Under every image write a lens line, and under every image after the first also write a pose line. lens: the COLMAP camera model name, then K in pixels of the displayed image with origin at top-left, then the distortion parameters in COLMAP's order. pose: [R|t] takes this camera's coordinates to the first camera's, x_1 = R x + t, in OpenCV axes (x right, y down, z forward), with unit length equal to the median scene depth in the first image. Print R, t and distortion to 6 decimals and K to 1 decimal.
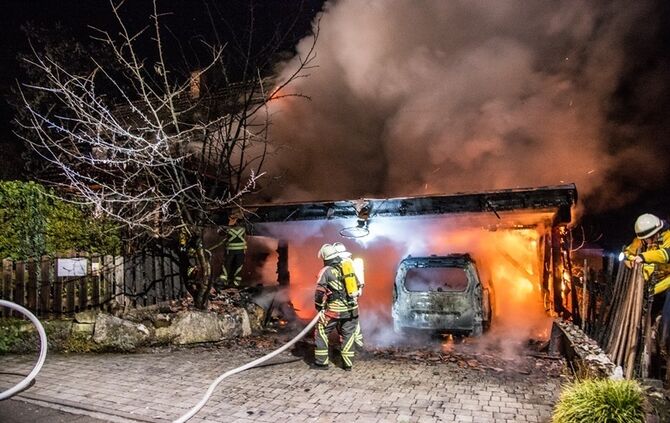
lens RADIAL K [[459.5, 0, 330.9], [0, 459.5, 221.0], [0, 0, 1]] dist [-0.107728, 0.060597]
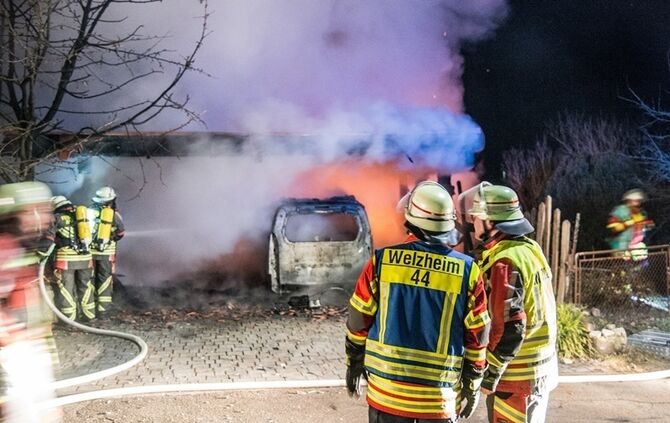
lens RADIAL K [[765.8, 0, 330.6], [0, 765.8, 220.2], [0, 0, 1]] dist [0.147230, 0.000000]
pose [[0.874743, -0.028966, 0.483720, -0.494290], [-0.030478, 0.992947, 0.114574, -0.057277], [-0.483627, -0.114966, 0.867691, -0.288703]]
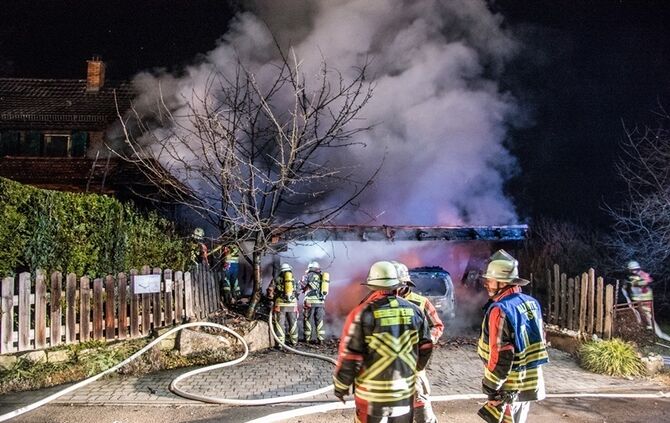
lens RADIAL K [[459.5, 0, 333.9], [0, 459.5, 218.7], [0, 0, 1]] dist [-0.107728, 0.060597]
pose [[0.892204, 0.044752, 0.449411, -0.666951], [-0.042599, 0.998981, -0.014908, -0.044592], [-0.449620, -0.005844, 0.893201, -0.085339]]
